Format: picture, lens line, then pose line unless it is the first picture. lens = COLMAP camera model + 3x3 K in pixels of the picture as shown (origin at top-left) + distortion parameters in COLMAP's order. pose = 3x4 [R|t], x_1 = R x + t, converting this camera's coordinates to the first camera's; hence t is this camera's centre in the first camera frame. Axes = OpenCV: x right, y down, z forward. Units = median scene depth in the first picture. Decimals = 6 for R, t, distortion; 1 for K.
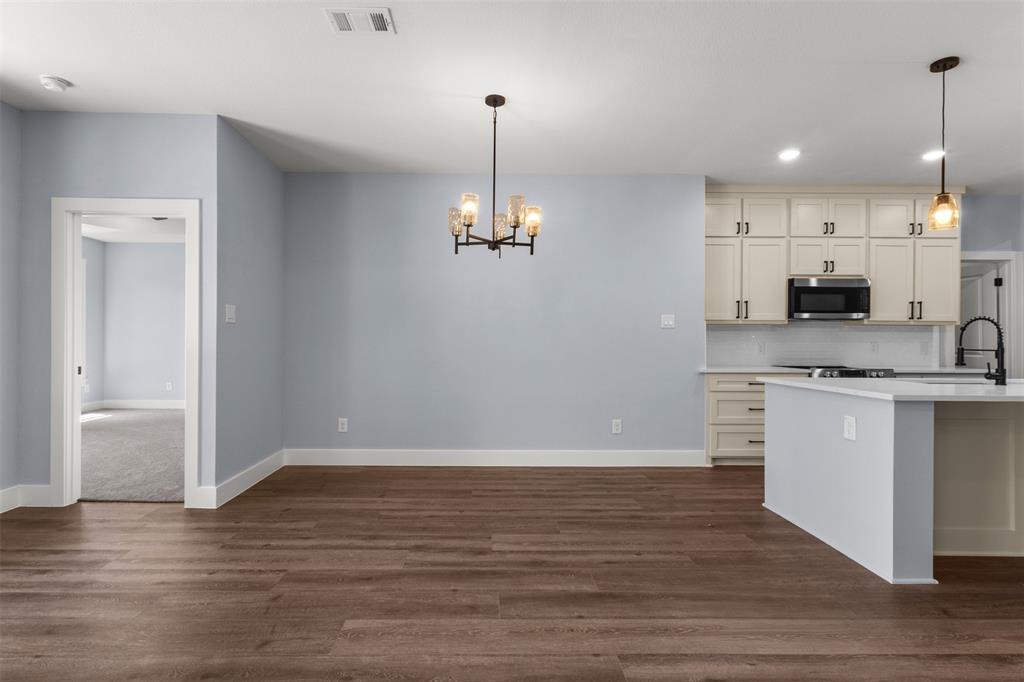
lens RADIAL K [[495.5, 0, 482.5], [0, 495.5, 341.0], [0, 0, 1]] dist [0.001645, 0.001584]
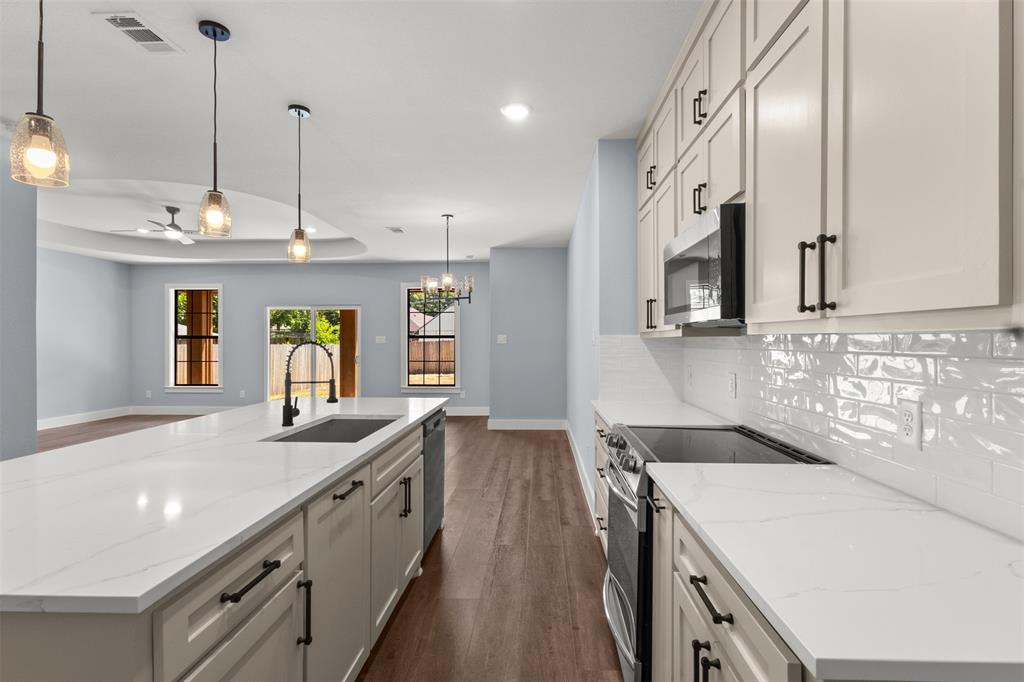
lens RADIAL K [[476.5, 0, 520.7], [0, 476.5, 342.1], [0, 0, 1]] dist [-0.001198, 0.003638]
pose [[-0.029868, -0.003134, -0.999549, 1.382469], [0.000779, 0.999995, -0.003158, -0.034814], [0.999554, -0.000873, -0.029865, 1.074249]]
